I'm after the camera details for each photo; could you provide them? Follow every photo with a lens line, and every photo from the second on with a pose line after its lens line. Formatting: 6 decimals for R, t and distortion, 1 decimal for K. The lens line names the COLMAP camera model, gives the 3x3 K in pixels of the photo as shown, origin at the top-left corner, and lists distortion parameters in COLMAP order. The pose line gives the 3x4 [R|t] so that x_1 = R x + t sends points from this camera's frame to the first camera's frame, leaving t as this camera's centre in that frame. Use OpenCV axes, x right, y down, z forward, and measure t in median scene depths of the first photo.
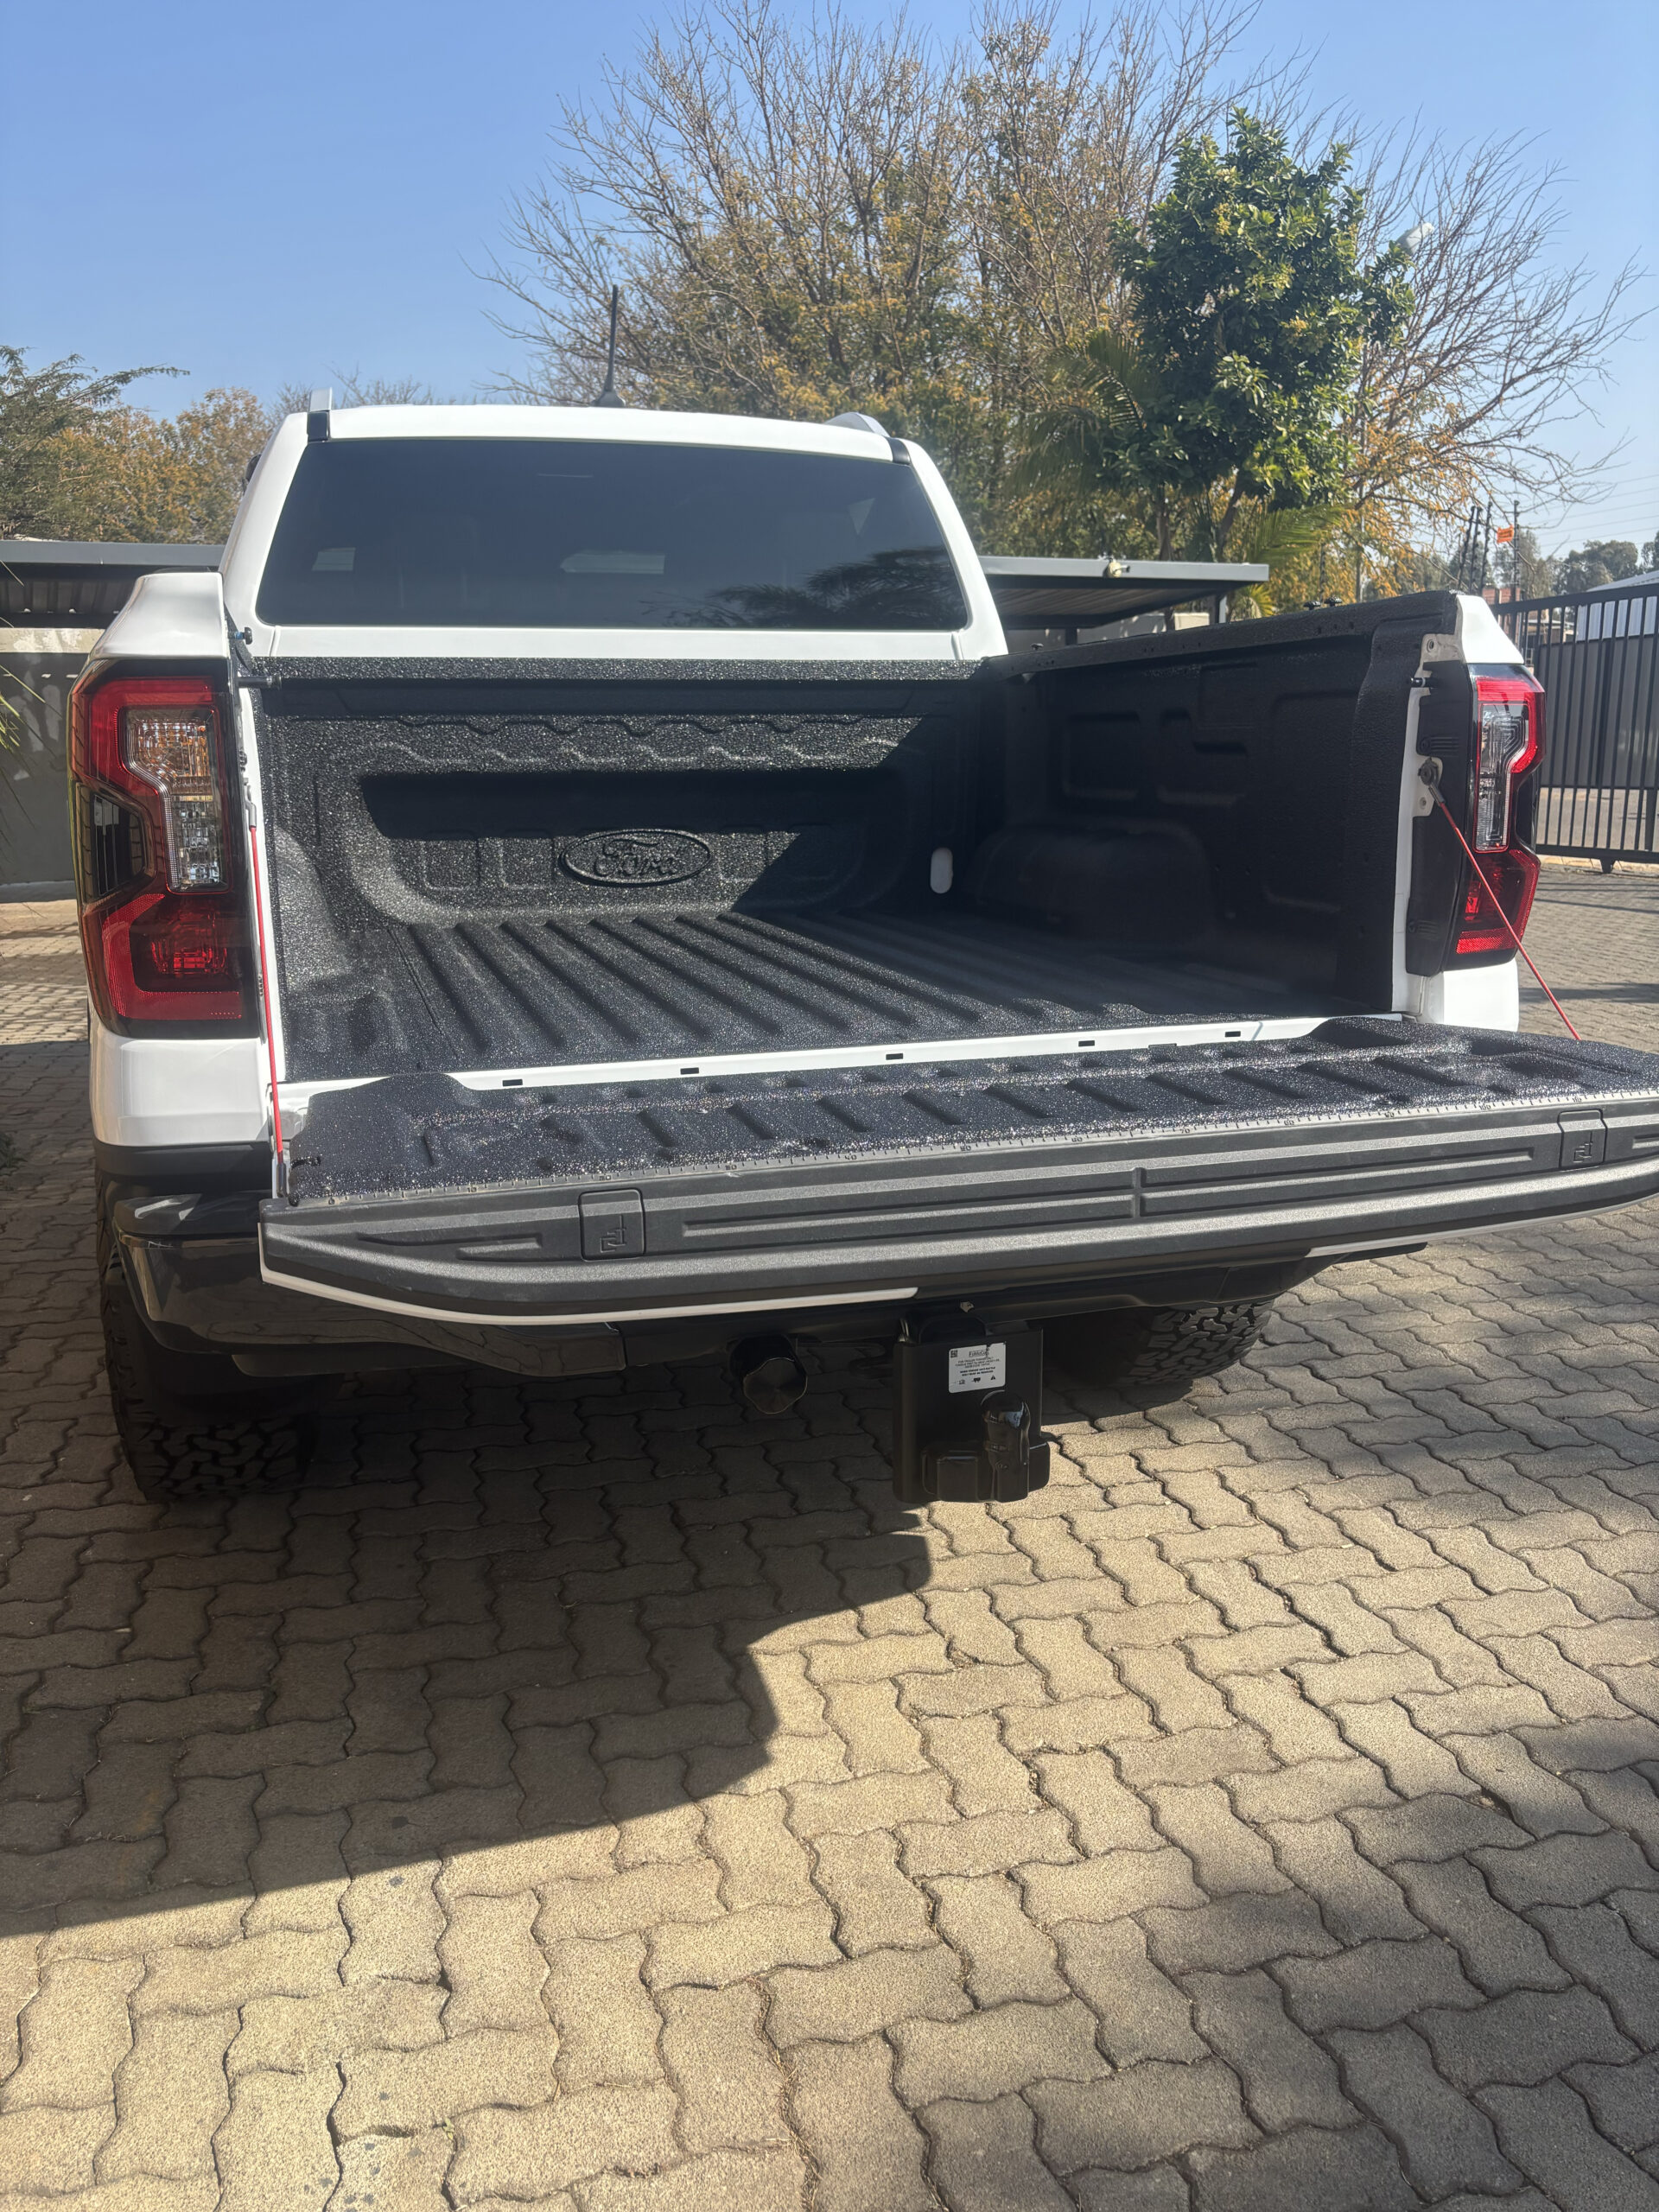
lens RADIAL K [[1642.6, 0, 829.5], [0, 1642.6, 1106.0], [0, 0, 1]] dist [0.000877, -0.000415]
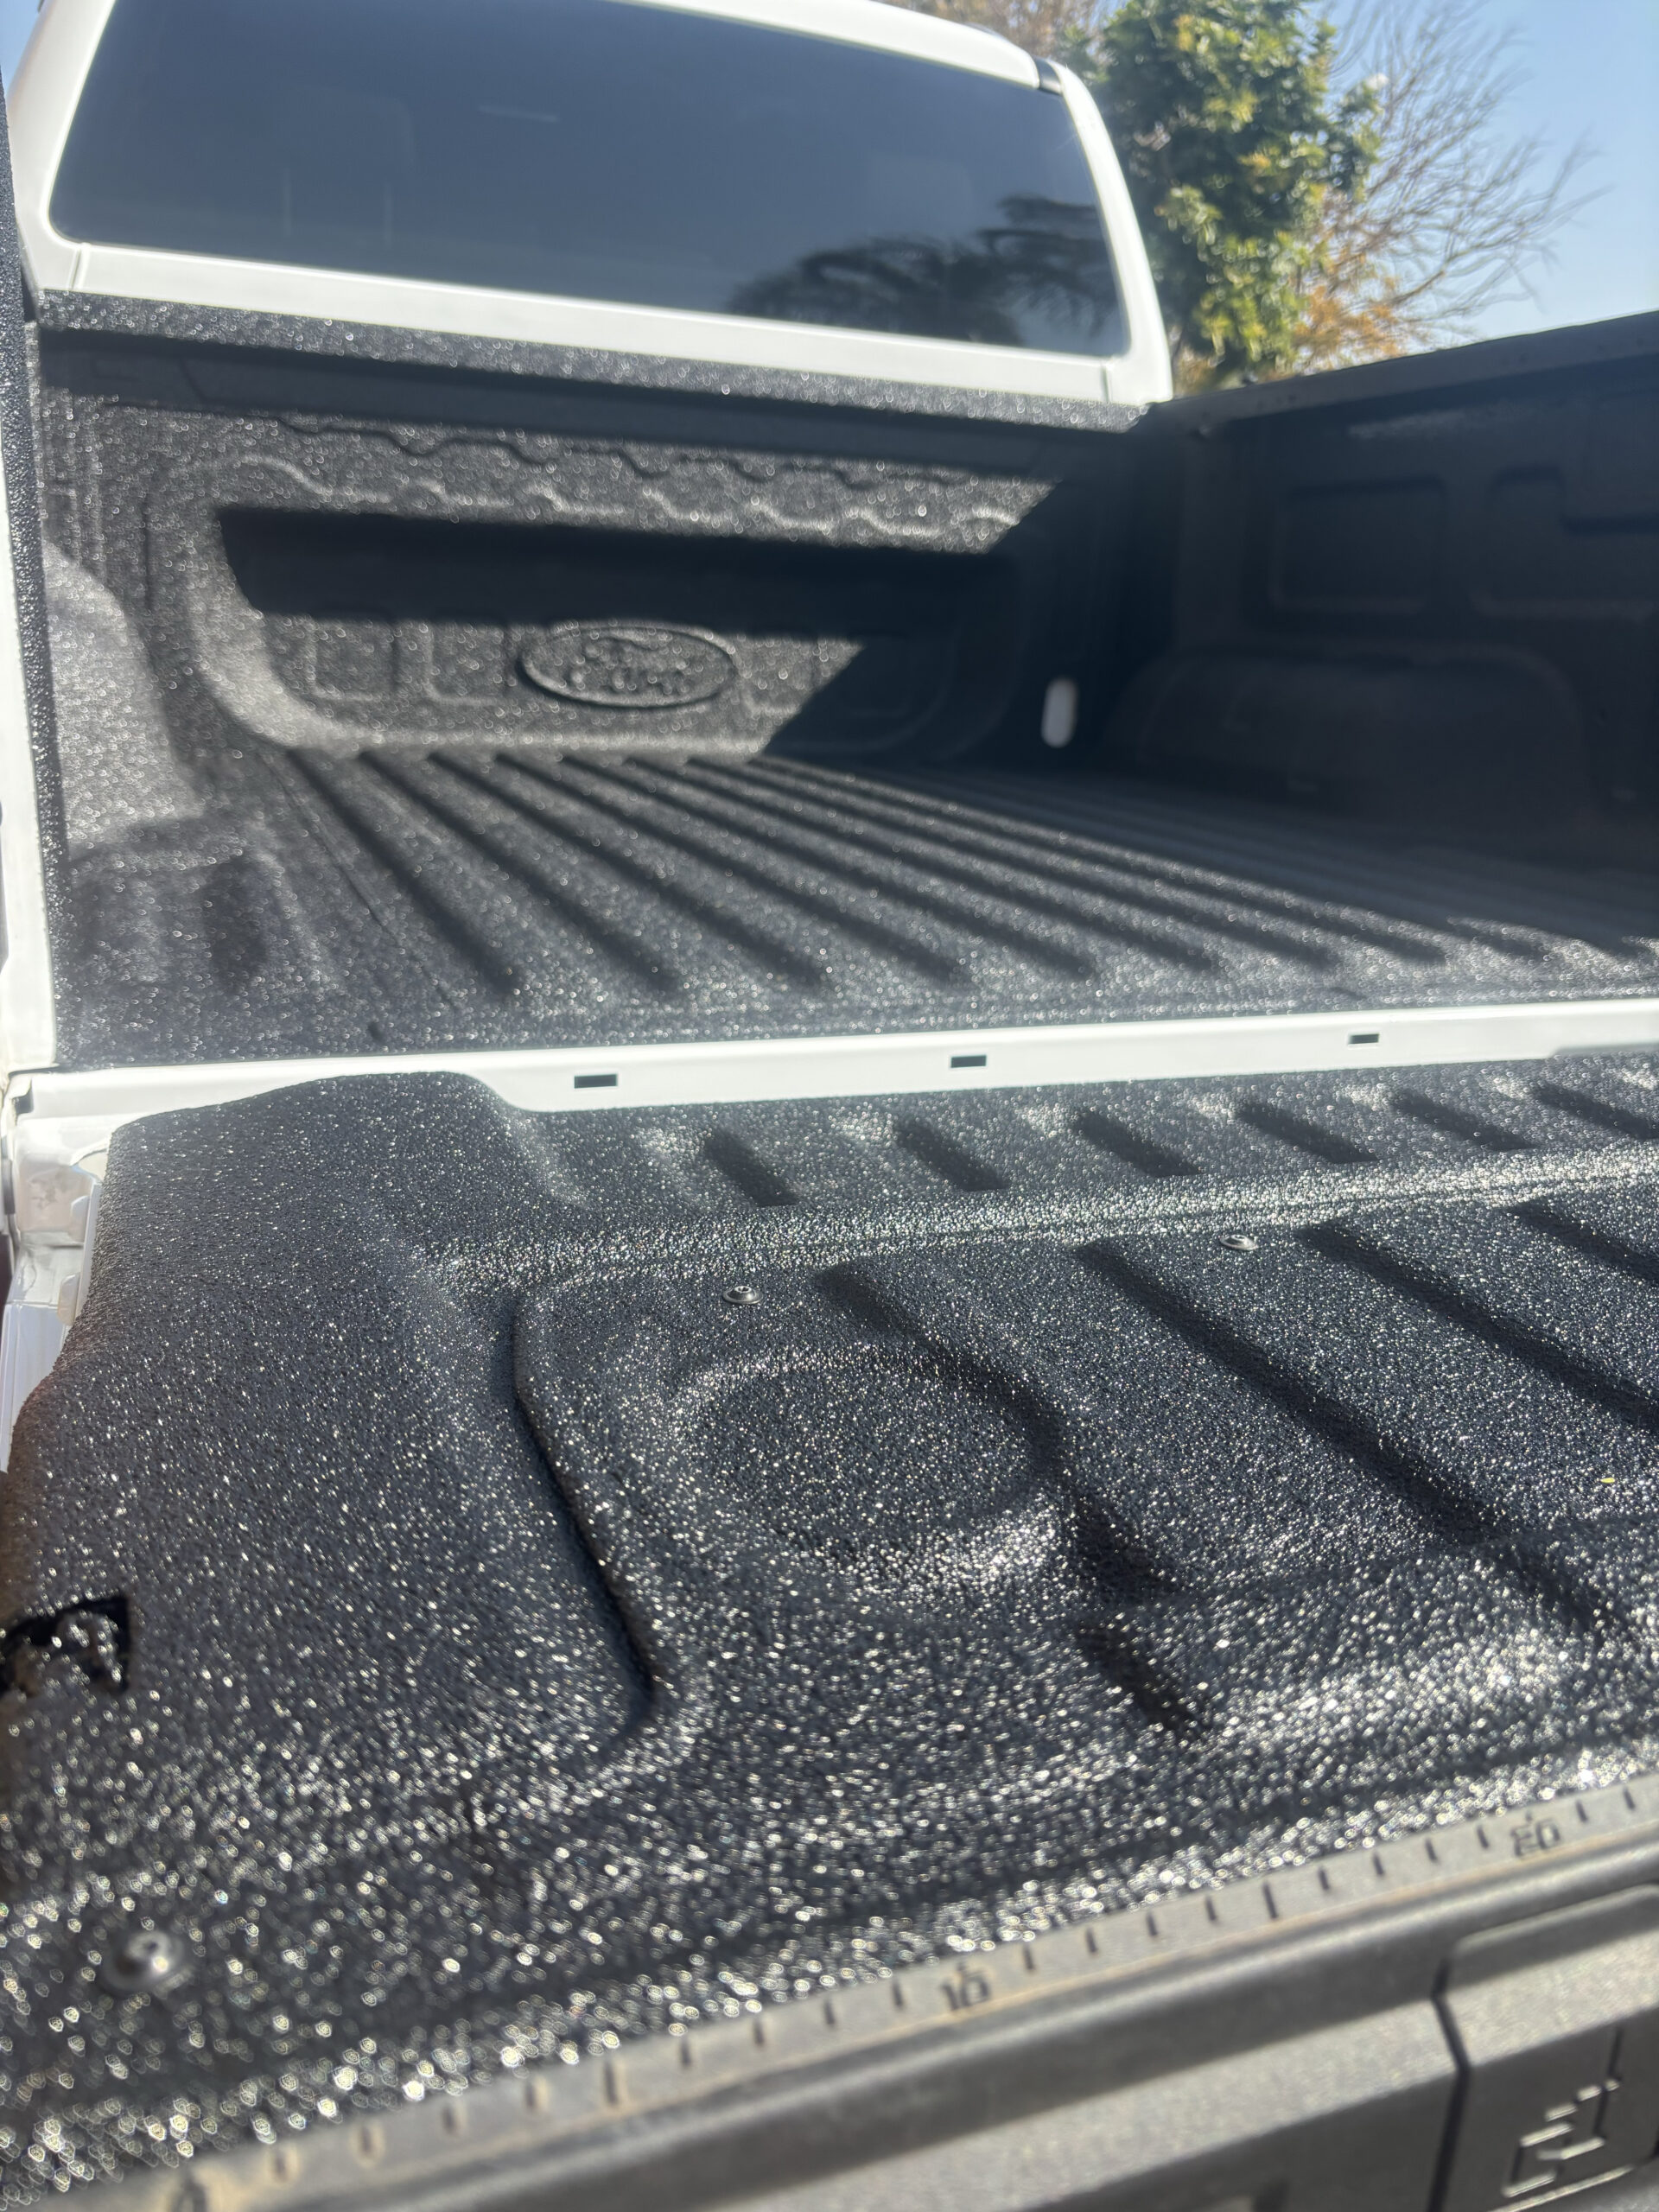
lens RADIAL K [[1694.9, 0, 825.3], [0, 1694.9, 1131.2], [0, 0, 1]] dist [-0.093627, 0.120100]
pose [[0.995735, 0.033036, 0.086138, -0.091154], [-0.040040, 0.995918, 0.080900, -0.020544], [-0.083114, -0.084004, 0.992993, 0.295042]]
